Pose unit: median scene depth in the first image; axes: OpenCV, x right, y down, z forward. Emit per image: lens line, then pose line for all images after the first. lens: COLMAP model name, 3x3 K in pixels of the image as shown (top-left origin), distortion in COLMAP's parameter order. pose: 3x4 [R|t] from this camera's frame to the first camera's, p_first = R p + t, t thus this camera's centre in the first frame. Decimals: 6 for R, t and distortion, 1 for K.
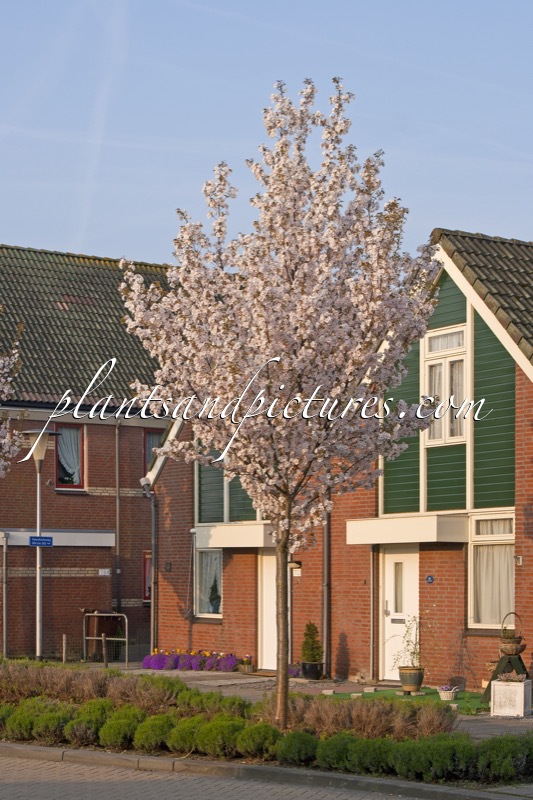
lens RADIAL K [[1752.0, 0, 266.5], [0, 1752.0, 400.0], [0, 0, 1]] dist [-0.500121, 6.552902]
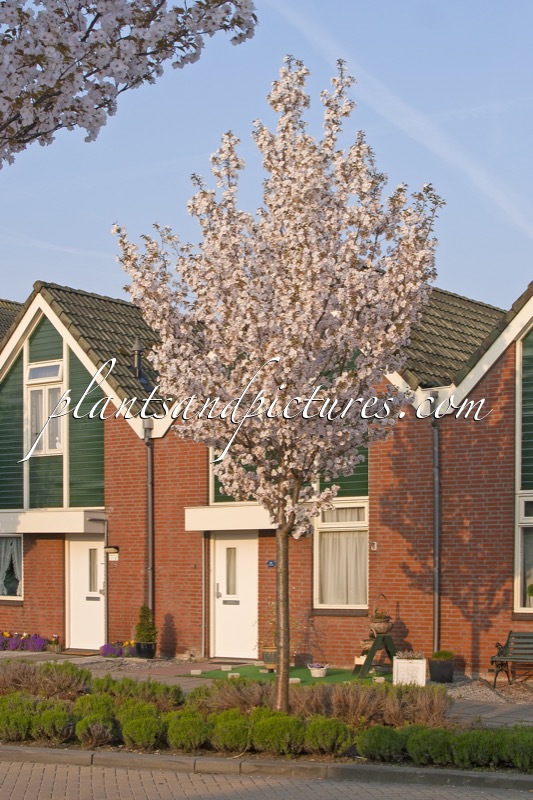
lens RADIAL K [[1313.8, 0, 266.5], [0, 1313.8, 400.0], [0, 0, 1]] dist [-0.064295, 0.061522]
pose [[0.943942, 0.037882, 0.327930, -0.172516], [-0.030419, 0.999149, -0.027859, 0.023381], [-0.328706, 0.016322, 0.944291, 0.218630]]
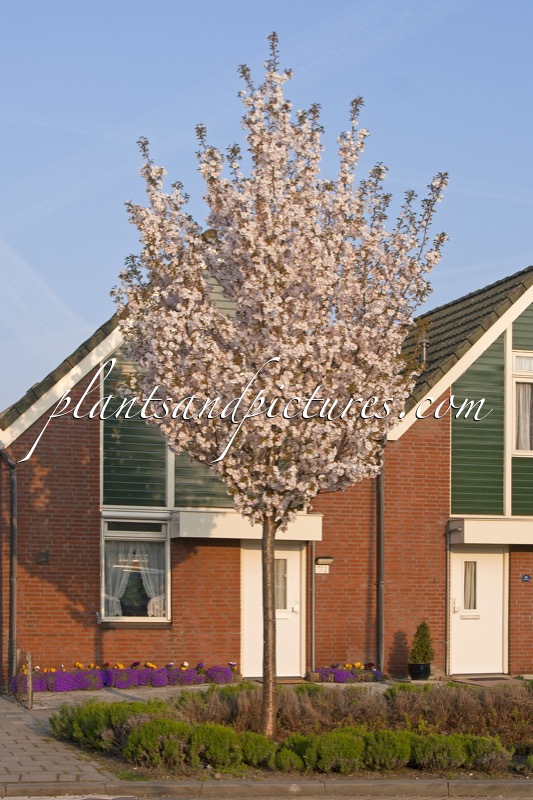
lens RADIAL K [[1211.6, 0, 266.5], [0, 1211.6, 400.0], [0, 0, 1]] dist [-0.098190, 0.022080]
pose [[0.304233, 0.140215, 0.942222, -0.655841], [-0.104245, 0.988068, -0.113378, 0.091350], [-0.946876, -0.063729, 0.315220, 0.882304]]
